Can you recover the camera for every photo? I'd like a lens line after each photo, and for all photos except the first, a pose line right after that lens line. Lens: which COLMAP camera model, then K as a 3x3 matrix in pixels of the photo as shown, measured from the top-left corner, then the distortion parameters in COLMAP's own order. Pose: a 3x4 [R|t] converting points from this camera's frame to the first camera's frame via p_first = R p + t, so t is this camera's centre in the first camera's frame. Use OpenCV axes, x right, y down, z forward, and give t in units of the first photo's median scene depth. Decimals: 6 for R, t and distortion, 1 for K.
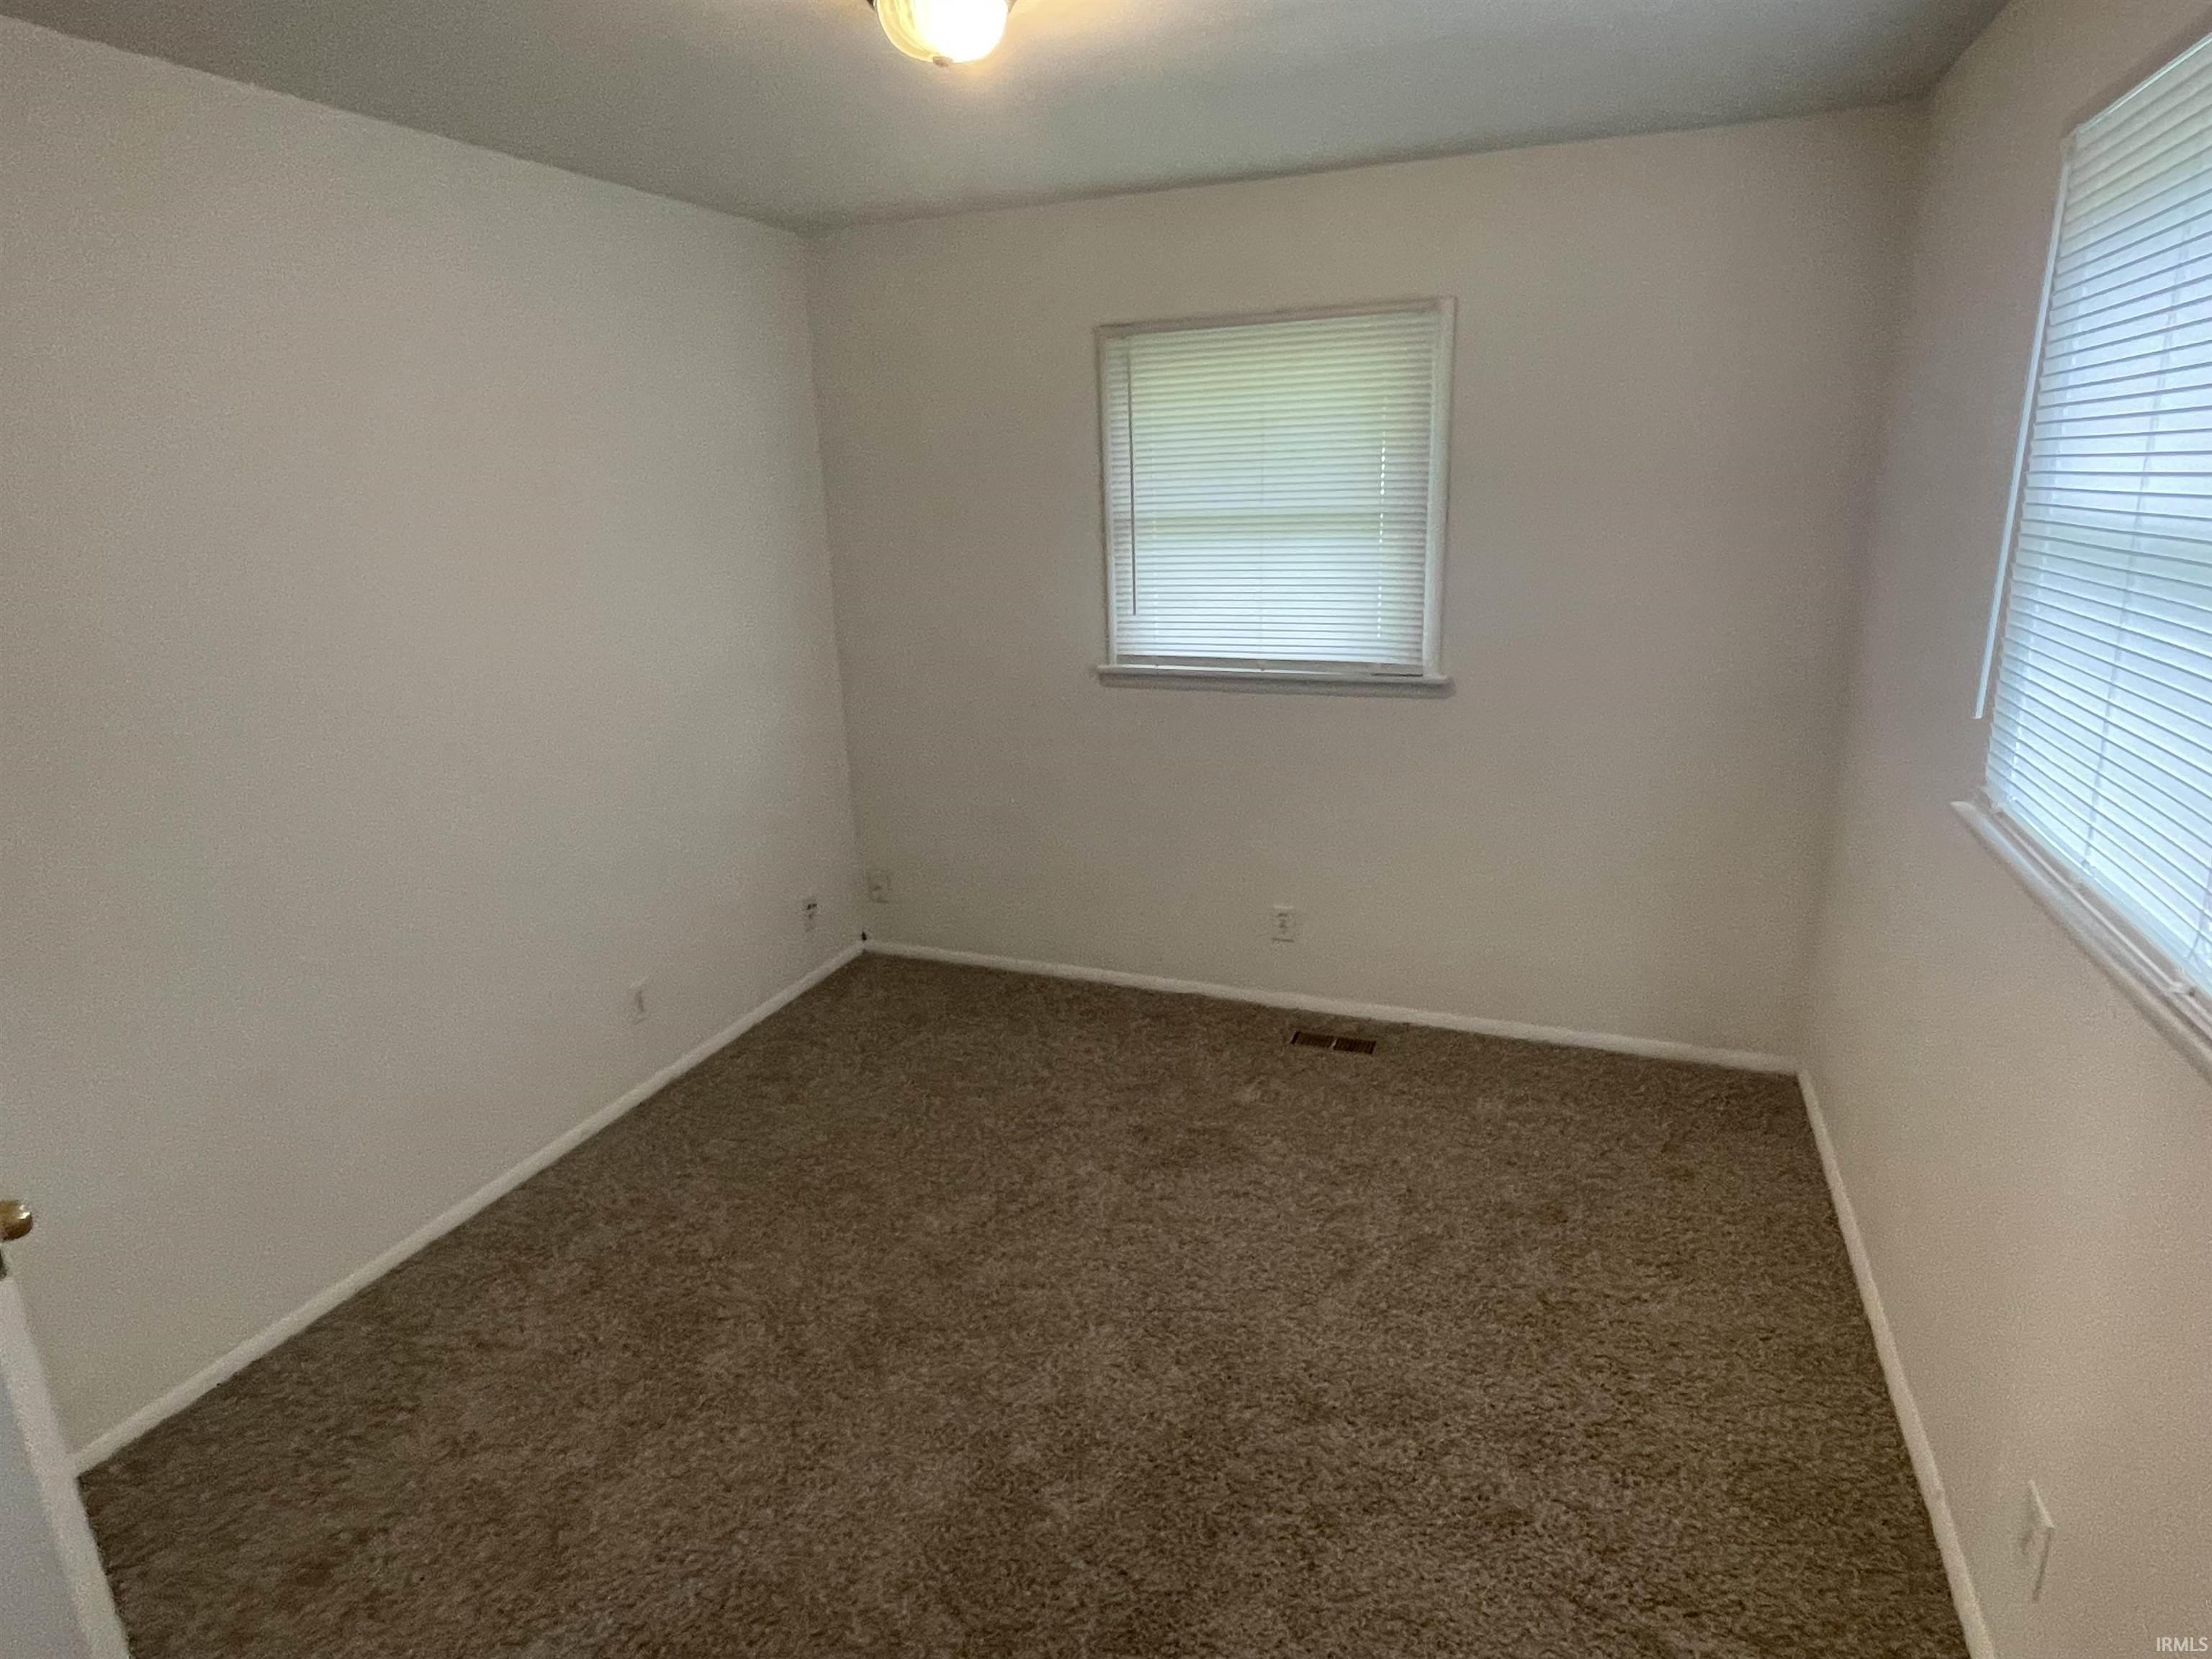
lens RADIAL K [[1242.4, 0, 1101.8], [0, 1242.4, 802.3], [0, 0, 1]] dist [0.036847, -0.051003]
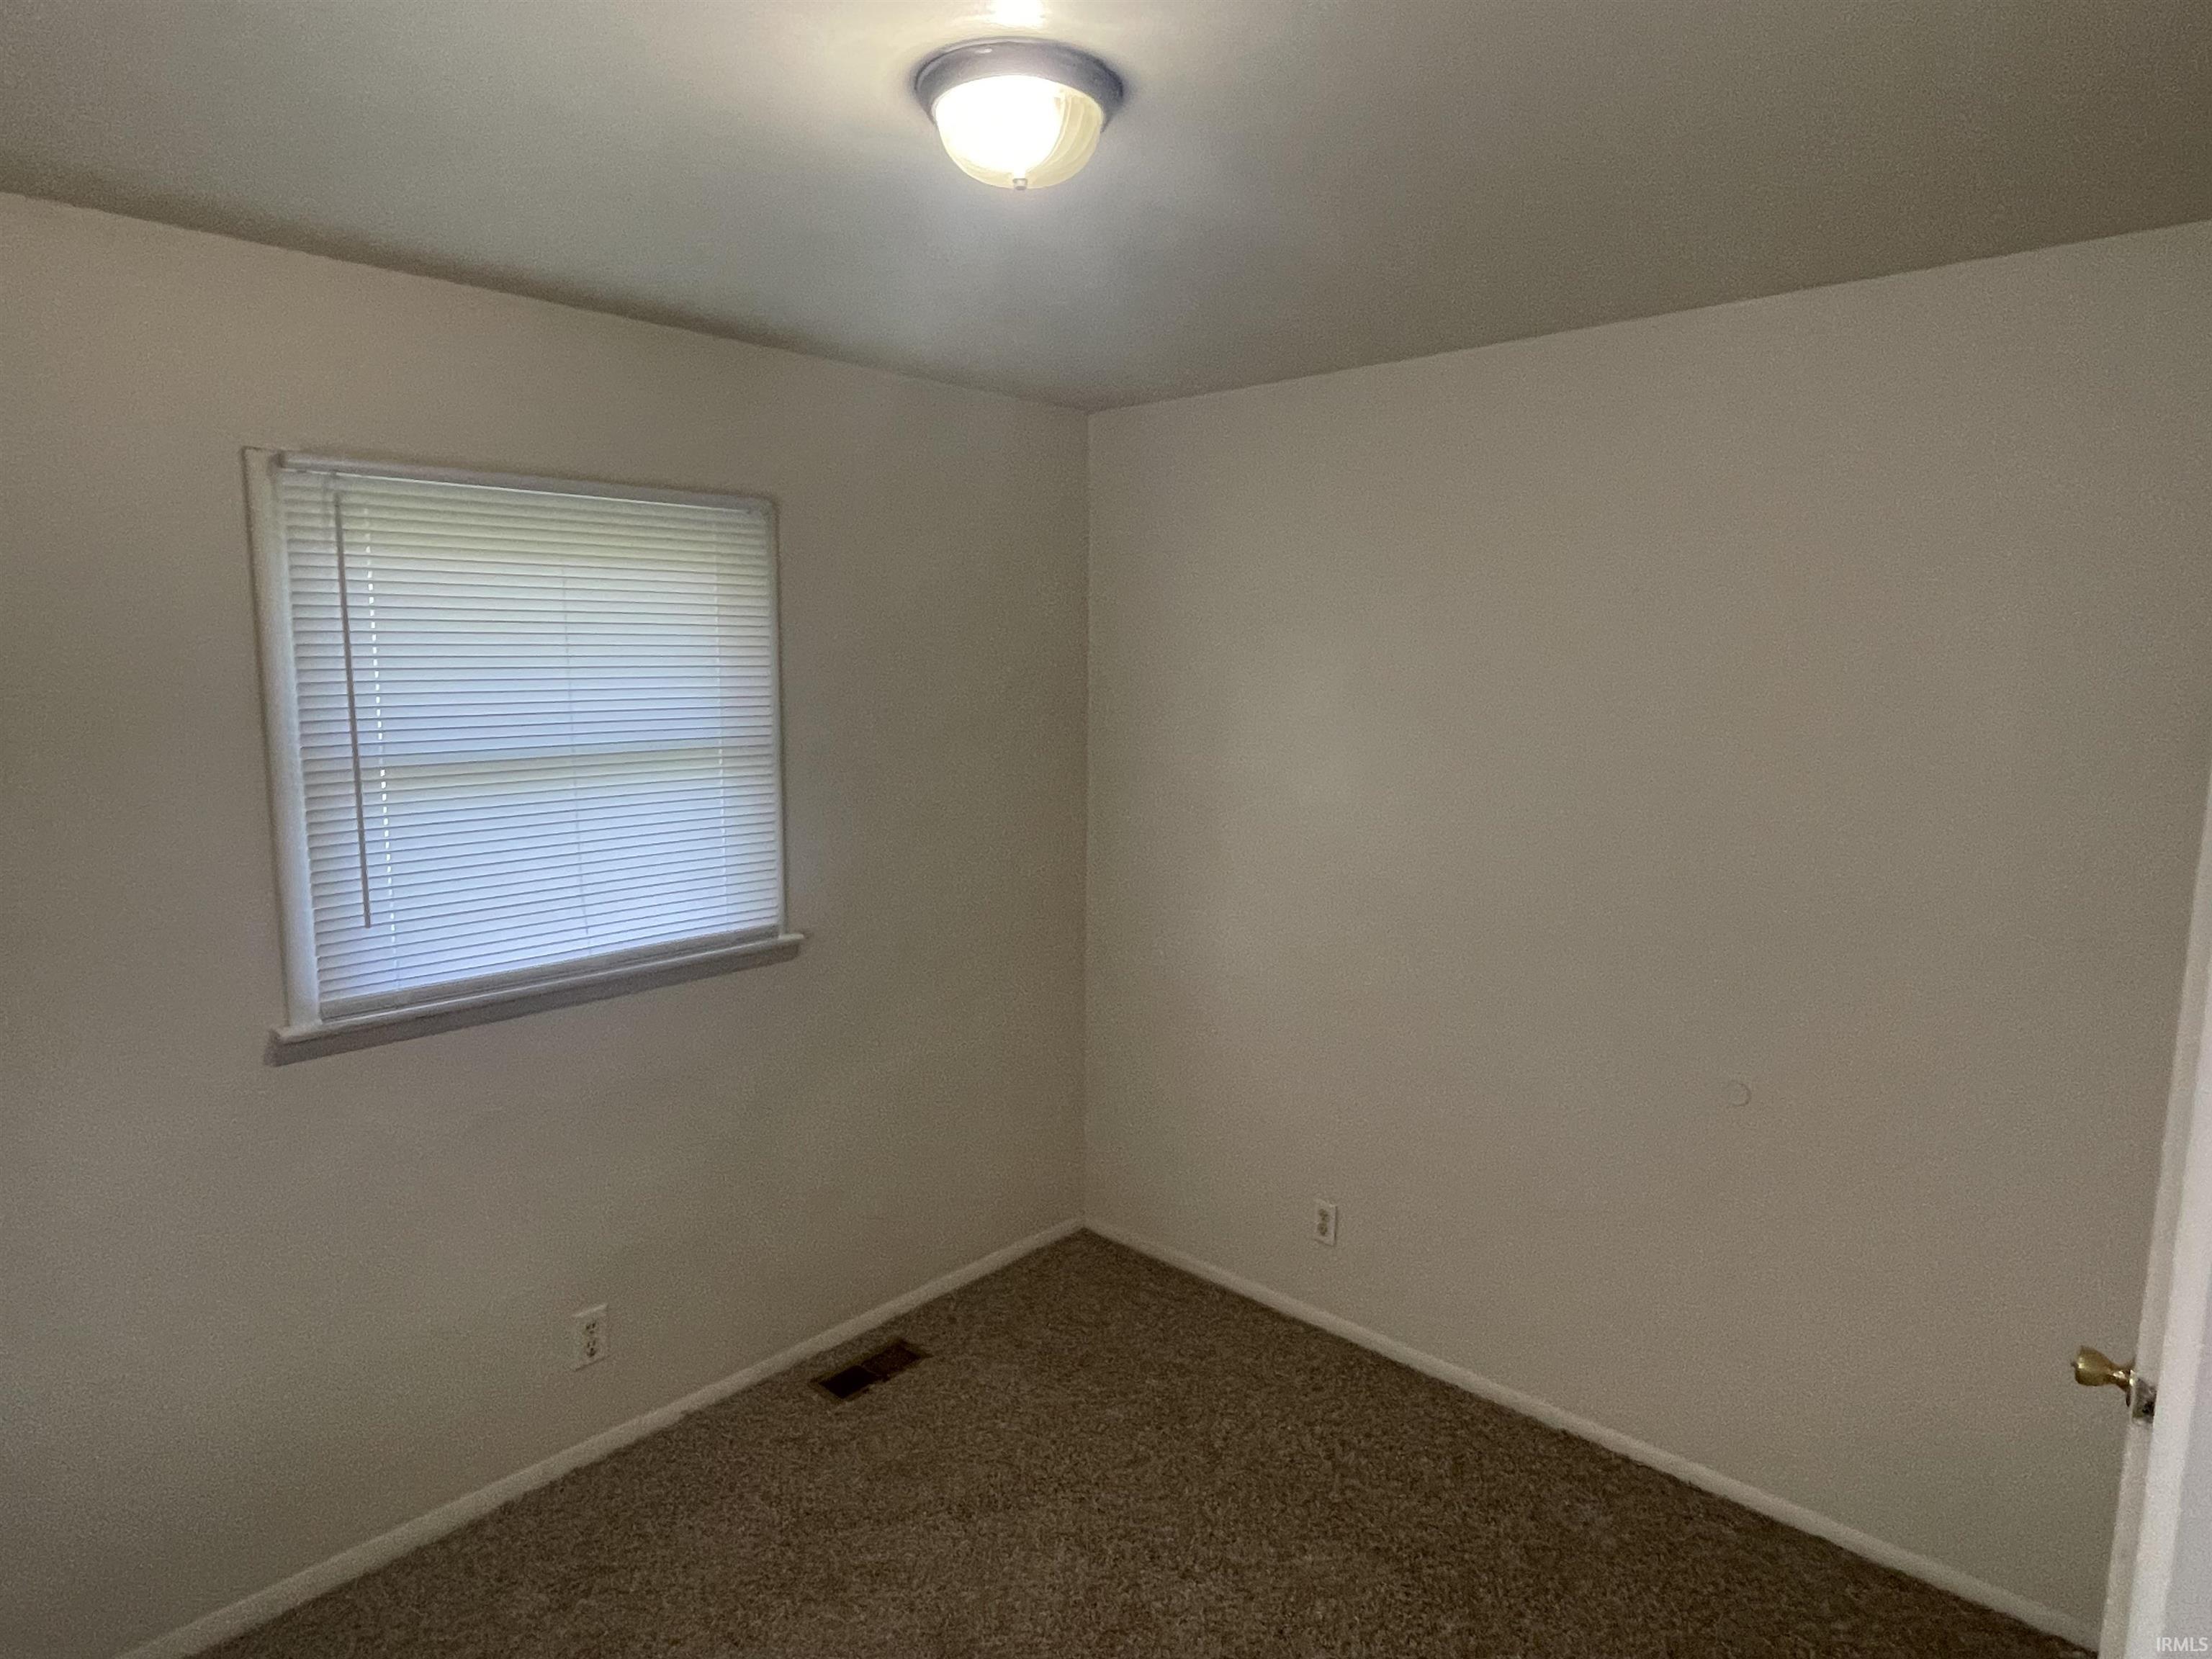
lens RADIAL K [[1242.4, 0, 1101.8], [0, 1242.4, 802.3], [0, 0, 1]] dist [0.036847, -0.051003]
pose [[0.357028, -0.076229, 0.930978, -0.419406], [0.232102, 0.972646, -0.009369, -0.130870], [-0.904798, 0.219427, 0.364955, 0.487537]]
